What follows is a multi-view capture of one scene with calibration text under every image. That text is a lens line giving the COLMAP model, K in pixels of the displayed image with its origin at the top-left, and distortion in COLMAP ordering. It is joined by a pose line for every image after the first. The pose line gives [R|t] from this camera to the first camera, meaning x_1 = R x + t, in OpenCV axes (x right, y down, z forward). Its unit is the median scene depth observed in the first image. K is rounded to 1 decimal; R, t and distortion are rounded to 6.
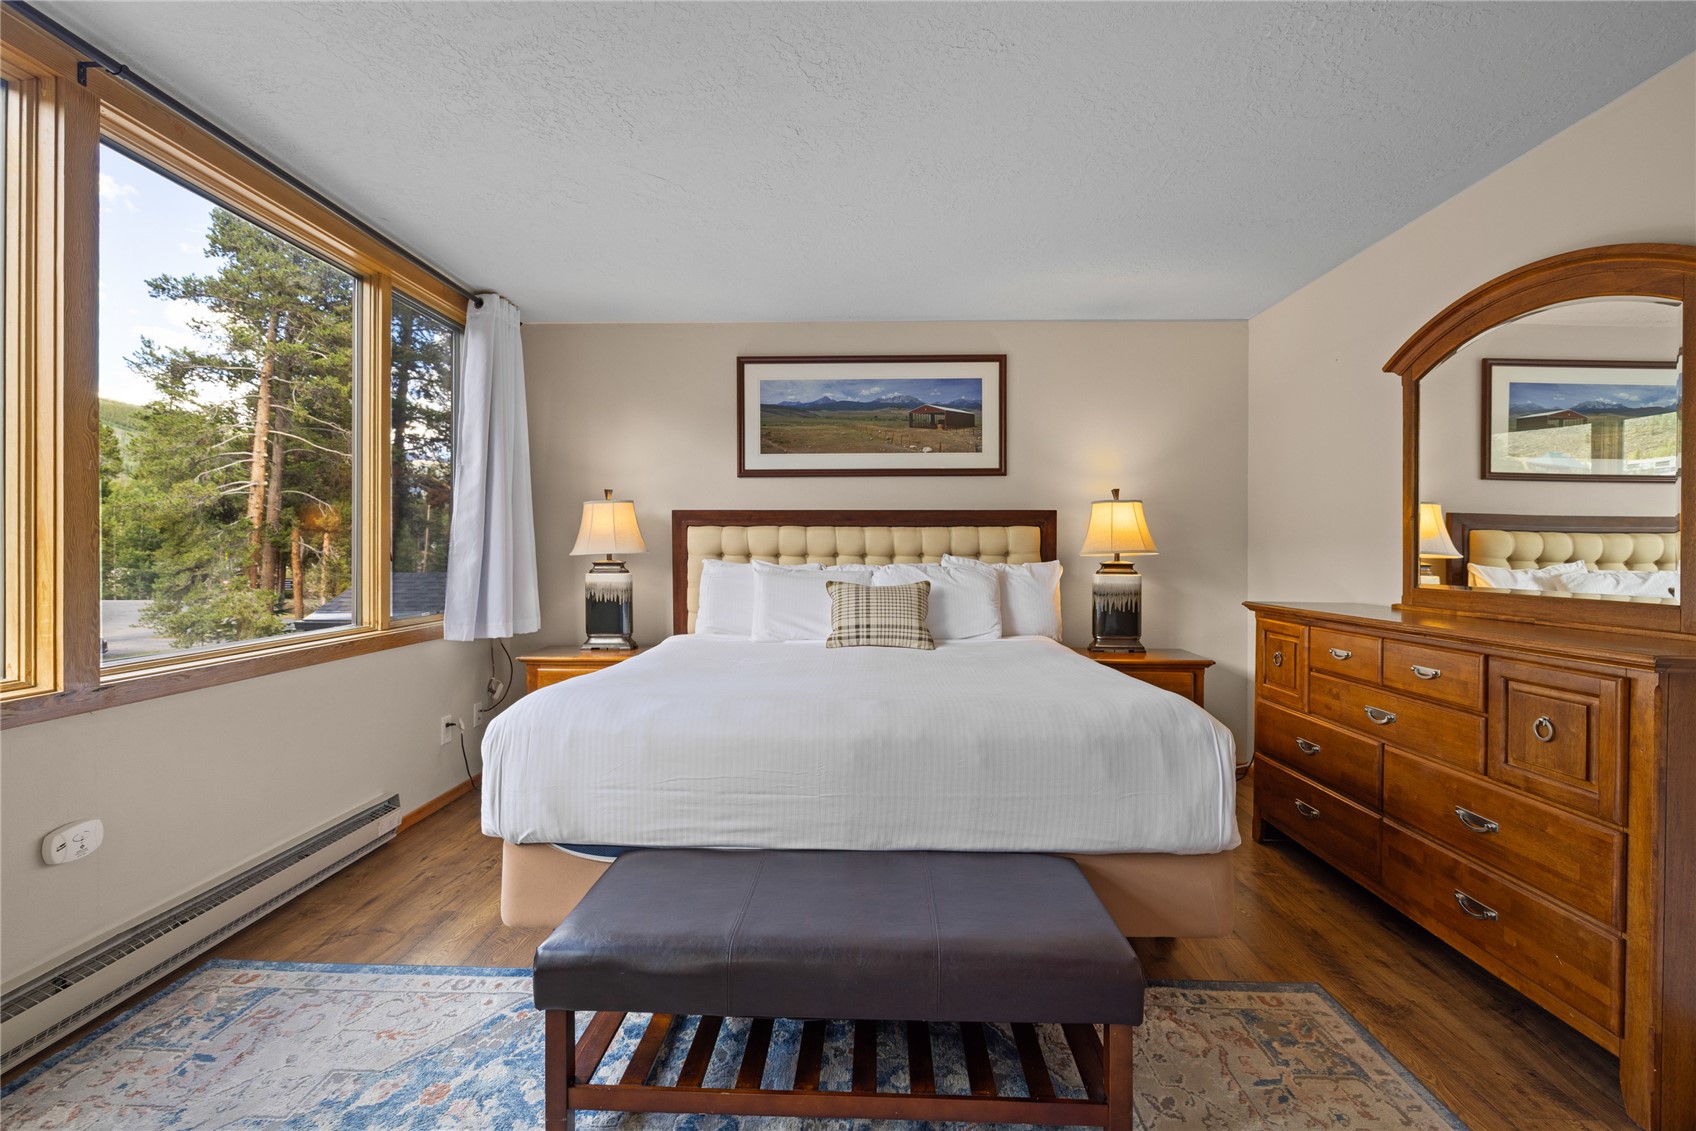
lens RADIAL K [[749.1, 0, 869.6], [0, 749.1, 539.9], [0, 0, 1]] dist [-0.009187, 0.002388]
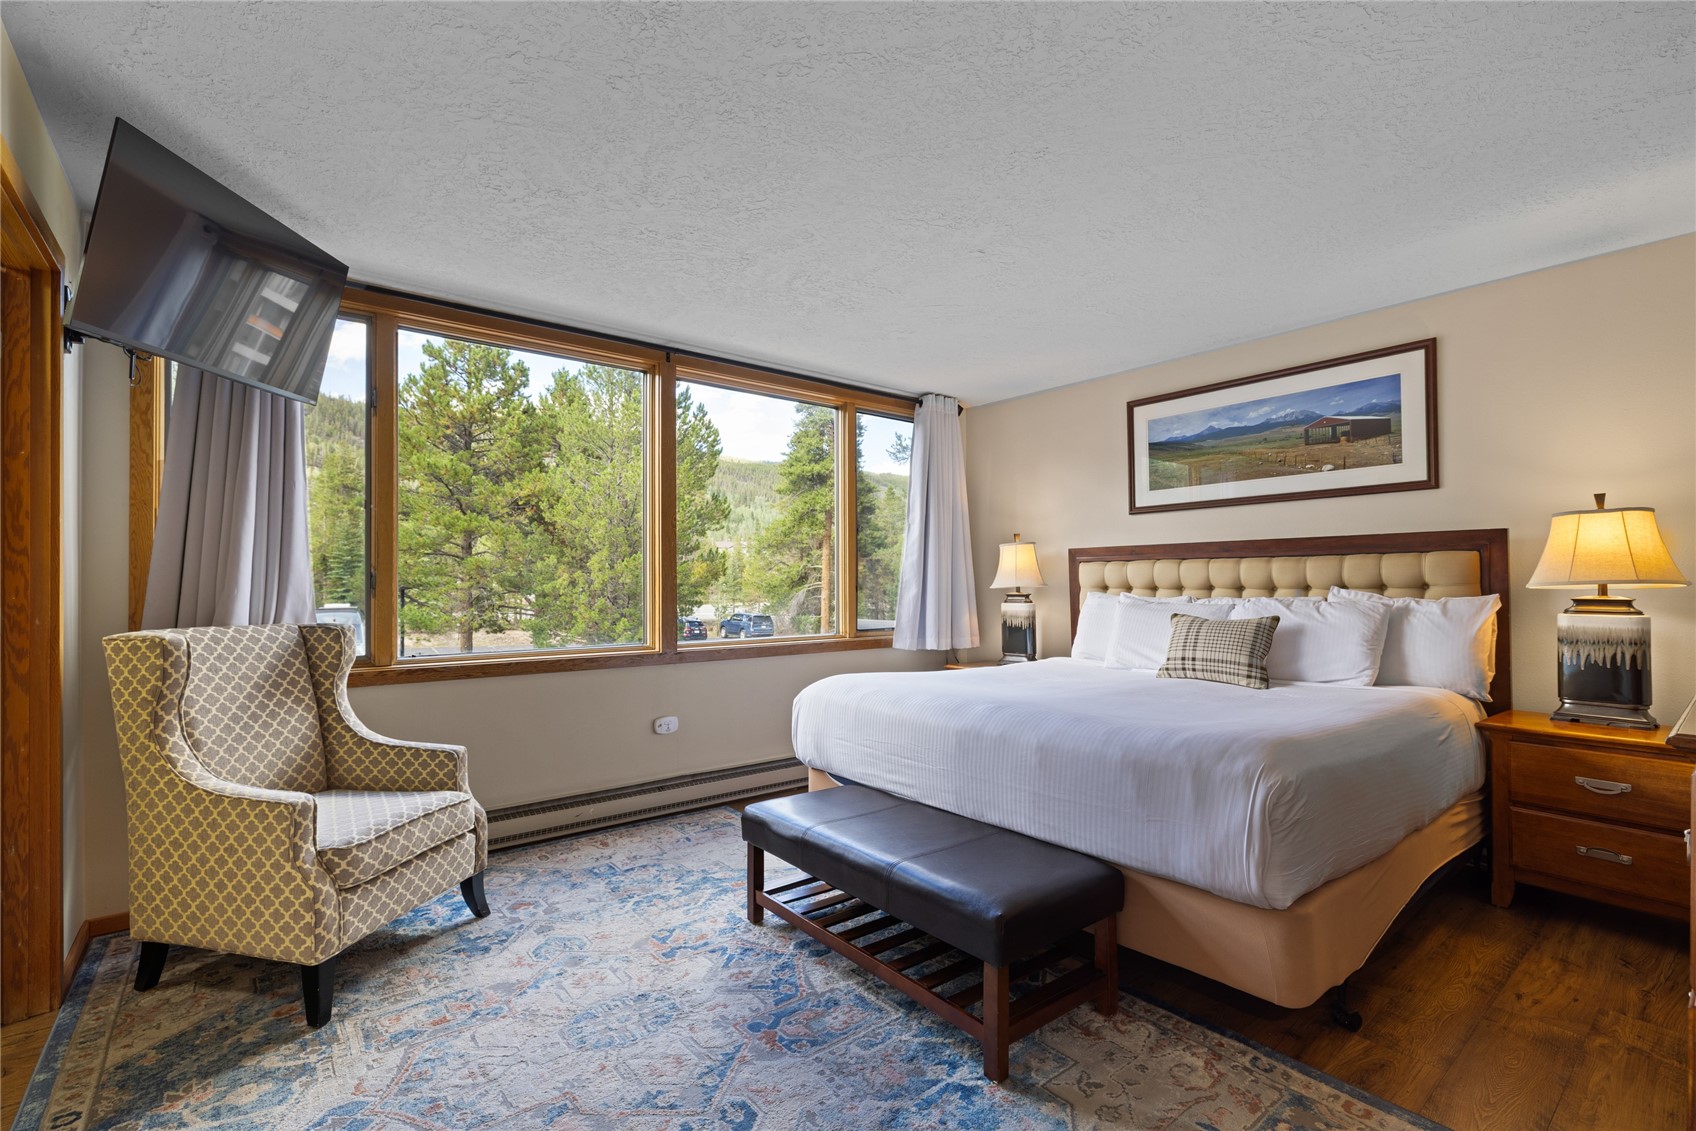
lens RADIAL K [[749.1, 0, 847.0], [0, 749.1, 562.8], [0, 0, 1]] dist [-0.009187, 0.002388]
pose [[0.656070, -0.026576, -0.754232, 0.390822], [0.015078, 0.999642, -0.022107, 0.002023], [0.754549, 0.003131, 0.656236, 0.000544]]
